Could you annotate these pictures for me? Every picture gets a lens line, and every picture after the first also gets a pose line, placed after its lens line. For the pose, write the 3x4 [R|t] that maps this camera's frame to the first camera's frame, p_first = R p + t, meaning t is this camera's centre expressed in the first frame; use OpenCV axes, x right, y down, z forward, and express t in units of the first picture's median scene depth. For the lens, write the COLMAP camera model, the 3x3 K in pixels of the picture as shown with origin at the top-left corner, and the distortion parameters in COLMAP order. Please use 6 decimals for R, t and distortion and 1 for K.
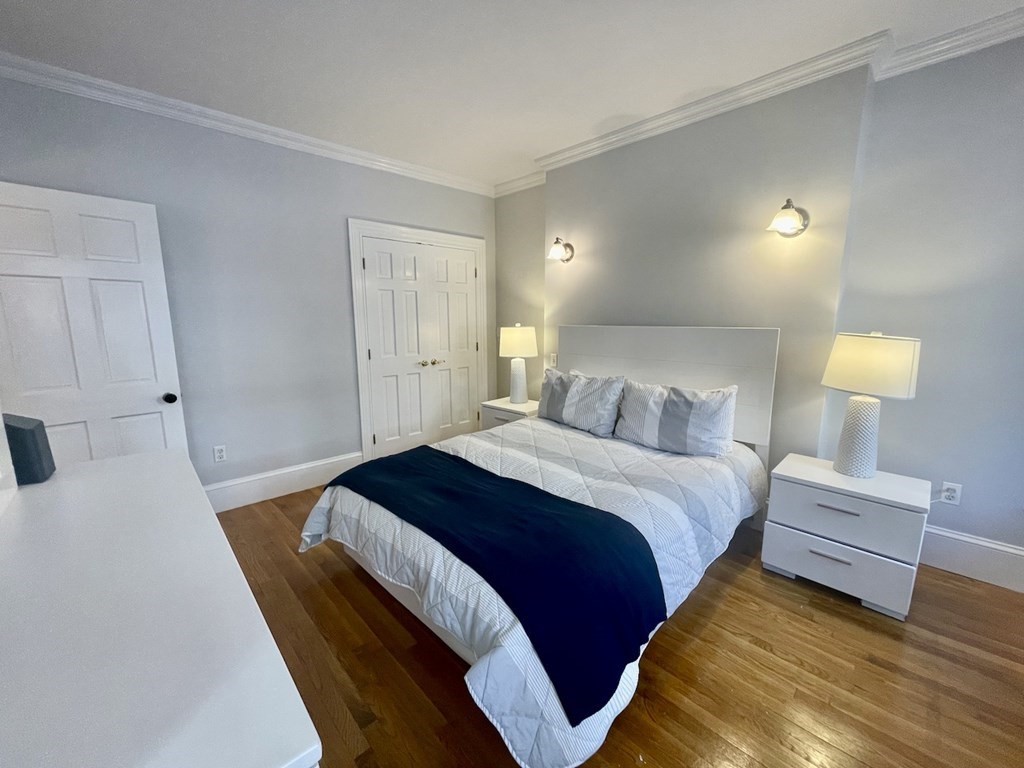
lens RADIAL K [[417.0, 0, 512.0], [0, 417.0, 384.0], [0, 0, 1]] dist [0.014620, -0.000296]
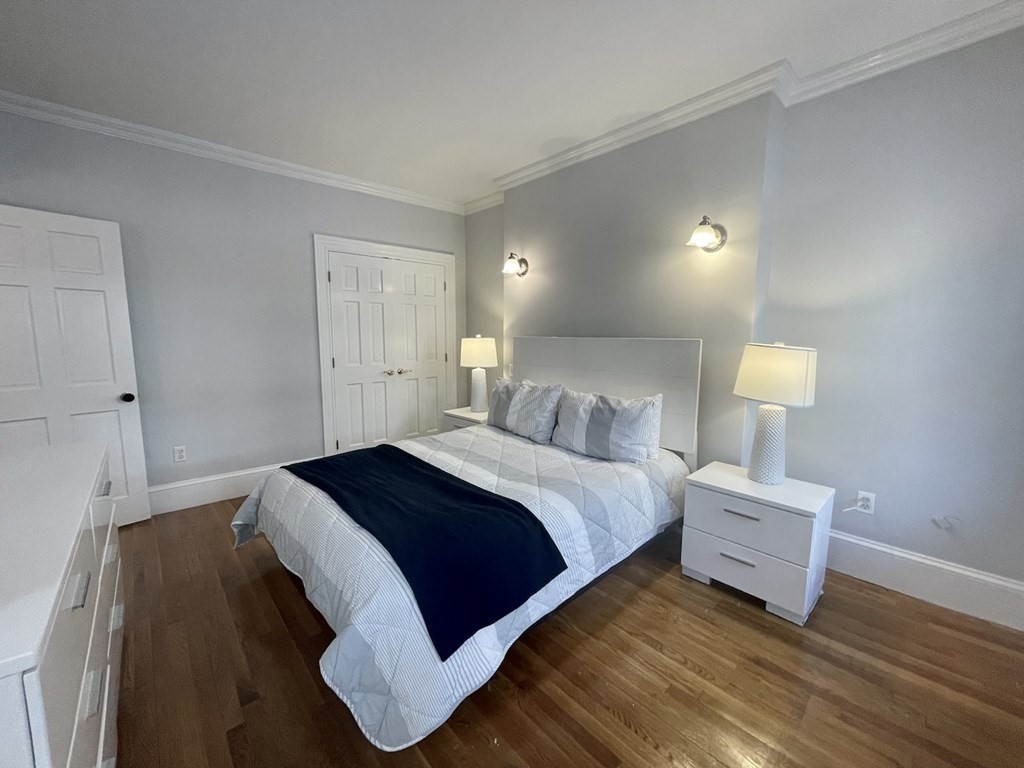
lens RADIAL K [[417.0, 0, 512.0], [0, 417.0, 384.0], [0, 0, 1]] dist [0.014620, -0.000296]
pose [[0.999333, 0.012119, -0.034452, 0.203532], [-0.013400, 0.999218, -0.037192, 0.021775], [0.033975, 0.037629, 0.998714, -0.040426]]
